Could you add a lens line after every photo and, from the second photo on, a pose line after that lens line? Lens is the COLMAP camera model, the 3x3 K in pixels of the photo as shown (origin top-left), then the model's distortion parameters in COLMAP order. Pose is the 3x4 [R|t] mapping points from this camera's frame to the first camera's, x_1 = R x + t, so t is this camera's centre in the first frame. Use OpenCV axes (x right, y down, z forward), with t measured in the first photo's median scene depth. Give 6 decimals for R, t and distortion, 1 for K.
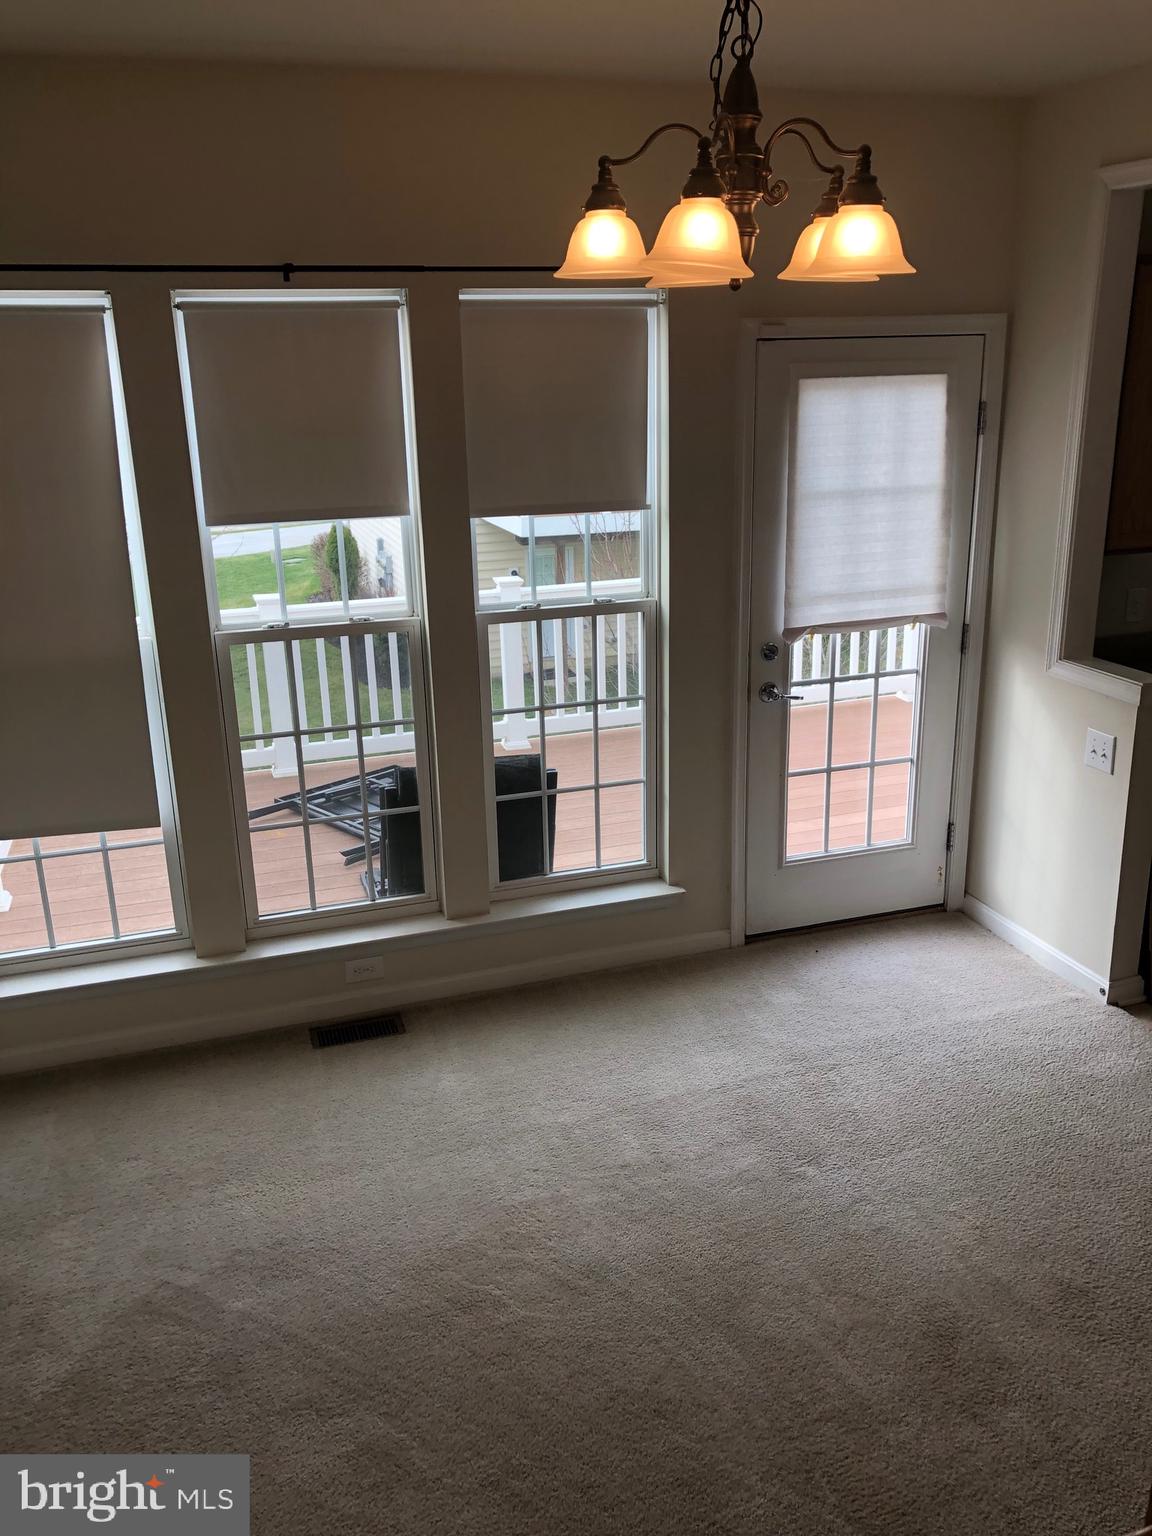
lens RADIAL K [[1259.0, 0, 567.2], [0, 1259.0, 769.8], [0, 0, 1]] dist [0.051780, -0.058898]
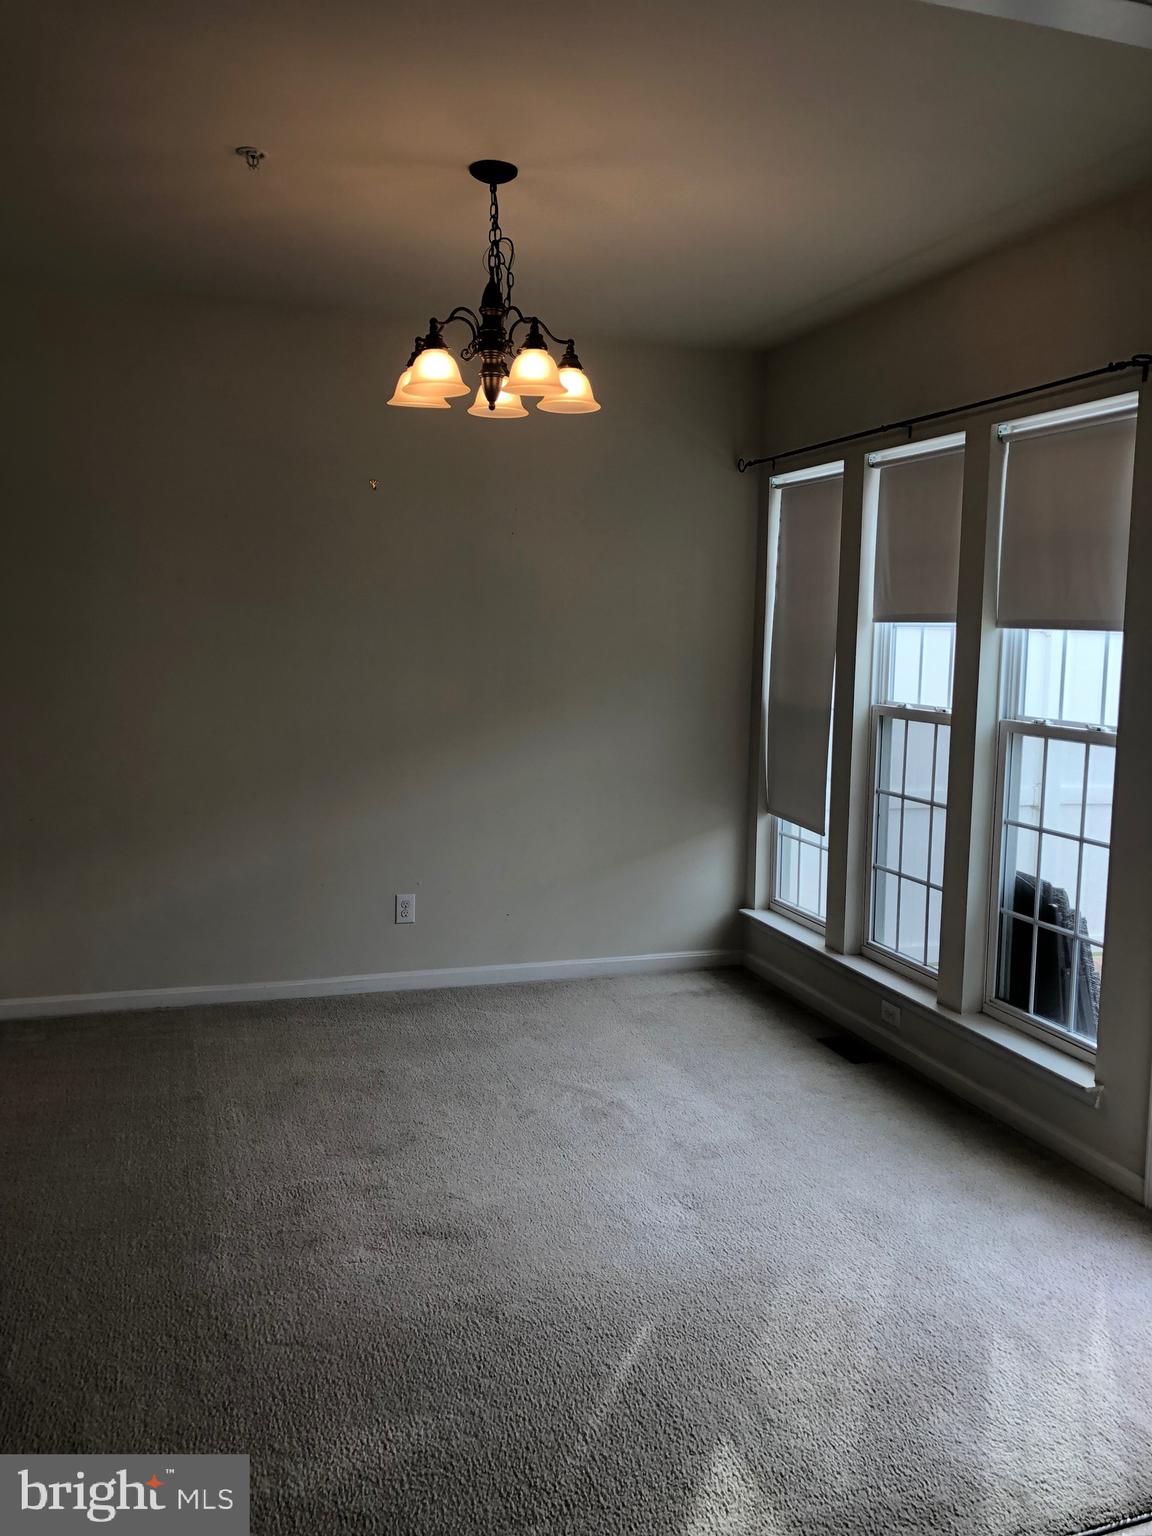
lens RADIAL K [[1259.0, 0, 581.4], [0, 1259.0, 763.9], [0, 0, 1]] dist [0.051780, -0.058898]
pose [[0.015453, 0.132639, -0.991044, 0.921571], [-0.334742, 0.934654, 0.119872, -0.093759], [0.942183, 0.329892, 0.058842, 0.590875]]
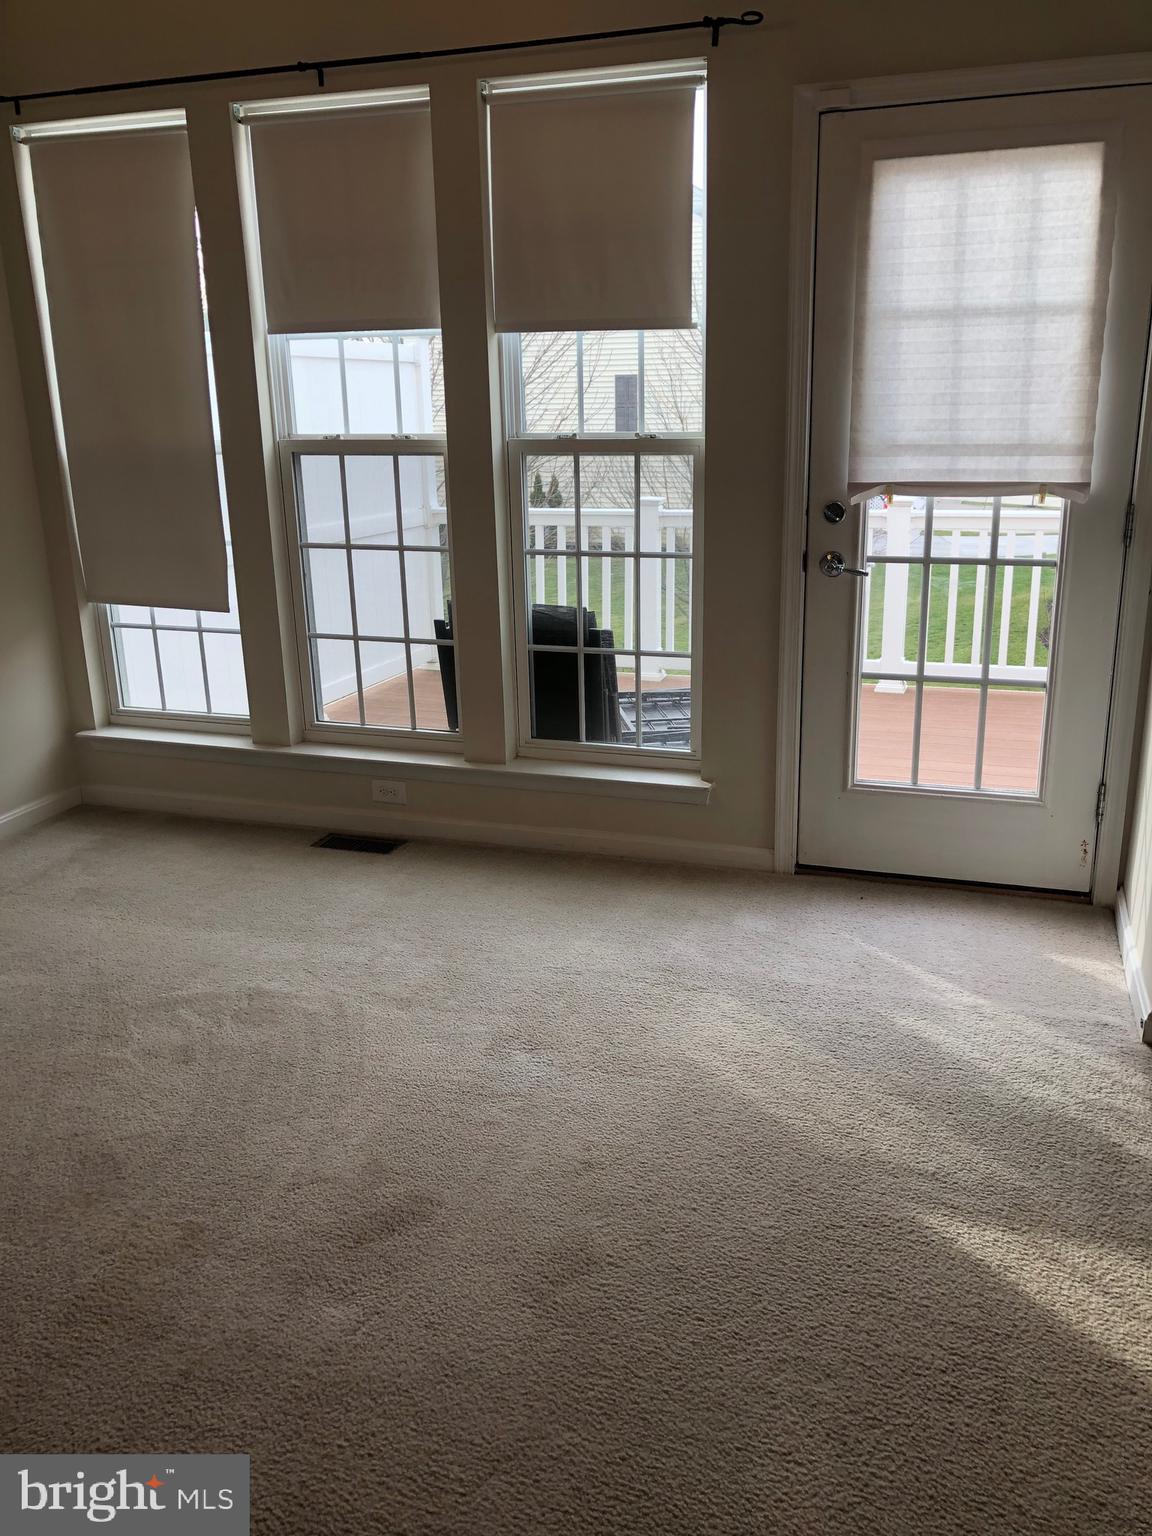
lens RADIAL K [[1259.0, 0, 589.9], [0, 1259.0, 769.2], [0, 0, 1]] dist [0.051780, -0.058898]
pose [[0.806688, 0.180723, -0.562667, 0.532924], [-0.187135, 0.981216, 0.046864, 0.062057], [0.560567, 0.067490, 0.825355, 0.248081]]
